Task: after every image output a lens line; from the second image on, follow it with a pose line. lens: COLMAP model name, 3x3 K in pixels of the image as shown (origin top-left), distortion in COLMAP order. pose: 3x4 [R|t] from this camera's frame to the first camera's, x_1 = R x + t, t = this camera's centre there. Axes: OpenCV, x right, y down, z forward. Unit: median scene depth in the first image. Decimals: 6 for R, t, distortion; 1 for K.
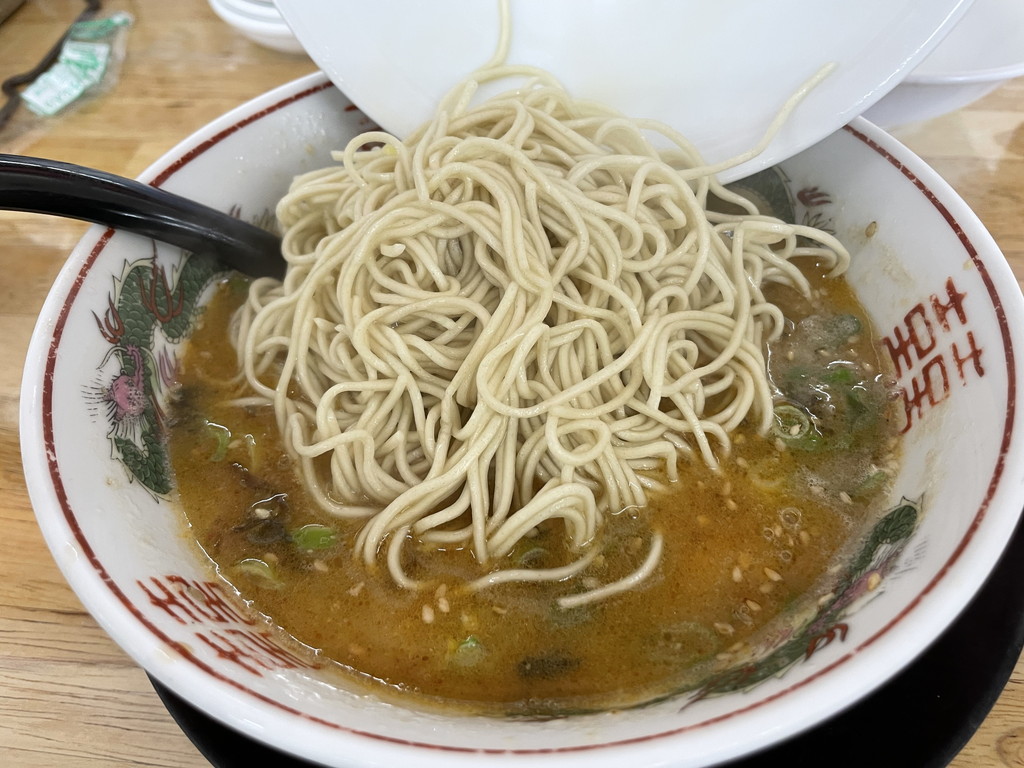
lens RADIAL K [[822.5, 0, 524.4], [0, 822.5, 389.9], [0, 0, 1]] dist [0.056308, -0.127036]
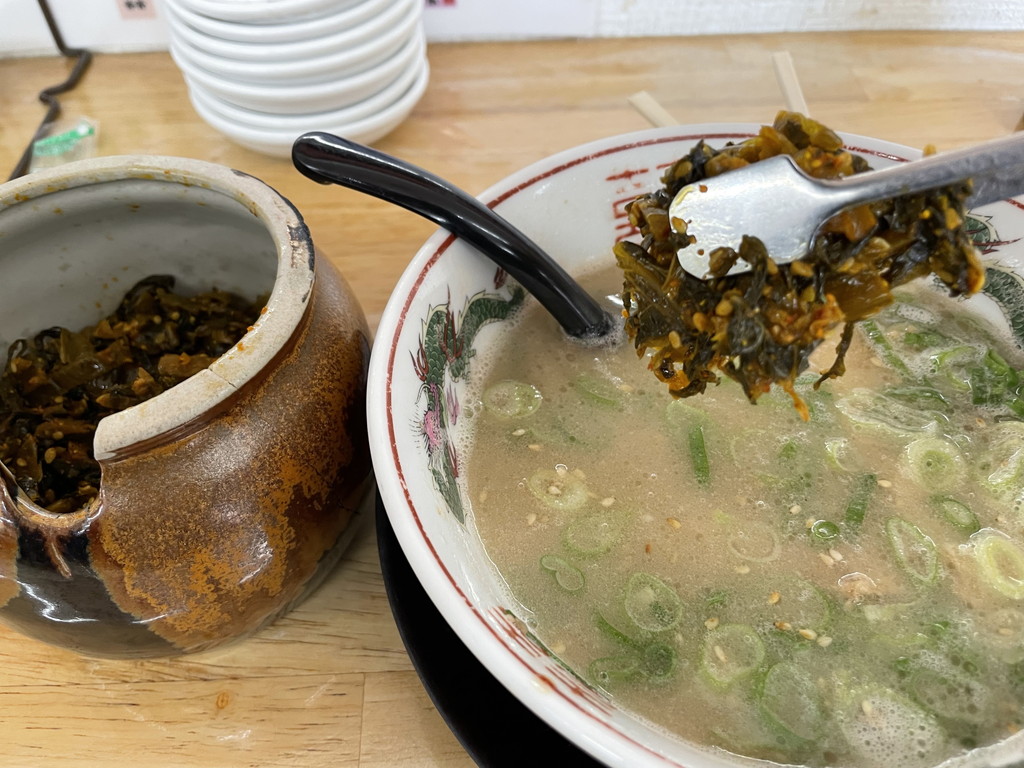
lens RADIAL K [[830.3, 0, 512.0], [0, 830.3, 384.0], [0, 0, 1]] dist [0.069744, -0.149278]
pose [[0.990764, 0.118047, -0.066726, -0.310847], [-0.120251, 0.992289, -0.030026, -0.033861], [0.062667, 0.037773, 0.997319, -0.111650]]
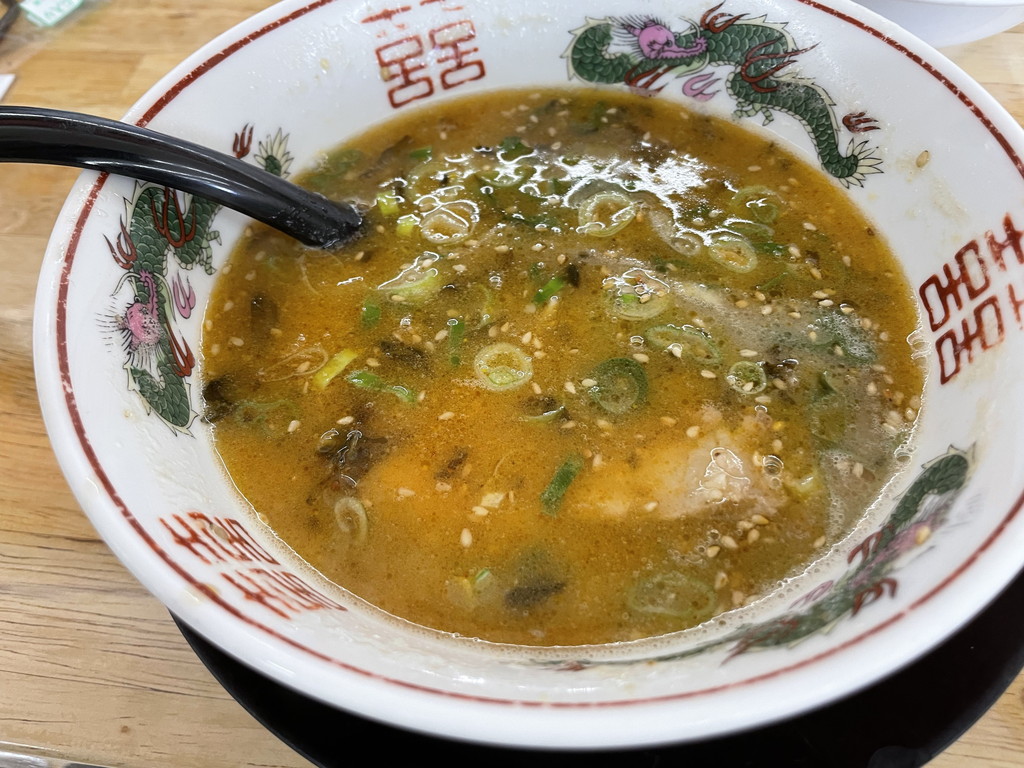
lens RADIAL K [[824.2, 0, 506.3], [0, 824.2, 379.4], [0, 0, 1]] dist [0.053916, -0.127883]
pose [[0.999666, 0.018195, -0.018328, -0.036230], [-0.016702, 0.996770, 0.078548, -0.011837], [0.019698, -0.078215, 0.996742, 0.039719]]
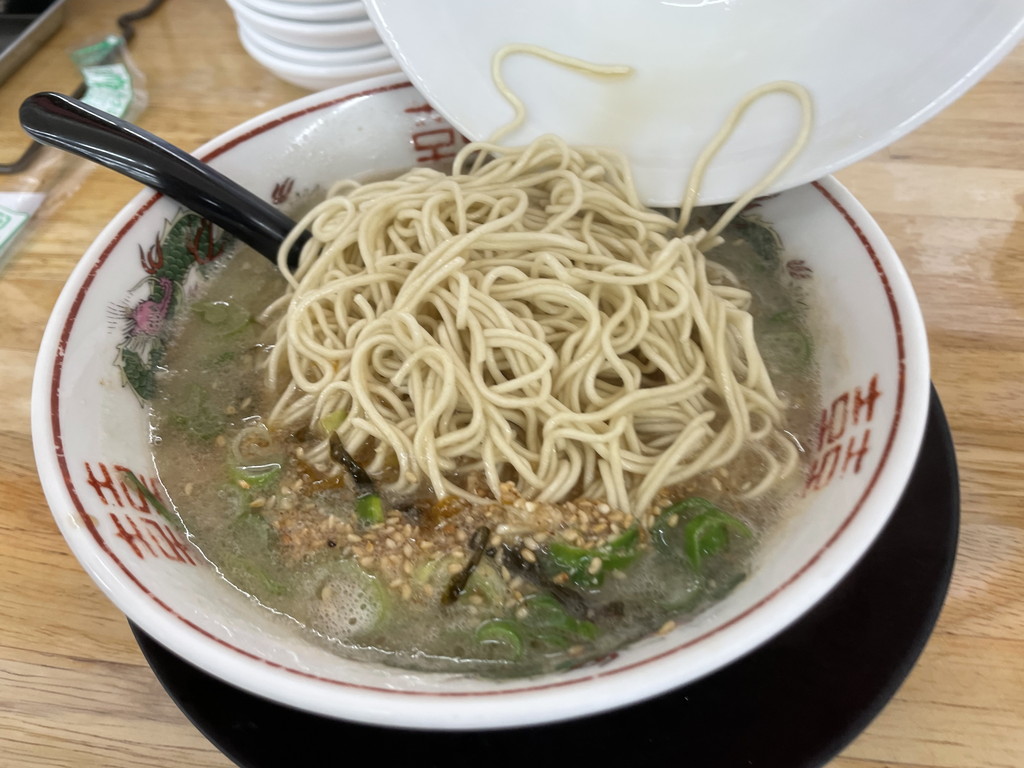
lens RADIAL K [[824.2, 0, 506.3], [0, 824.2, 379.4], [0, 0, 1]] dist [0.053916, -0.127883]
pose [[0.954690, 0.224786, -0.195035, 0.286928], [-0.224304, 0.974202, 0.024847, -0.053936], [0.195589, 0.020026, 0.980481, -0.095394]]
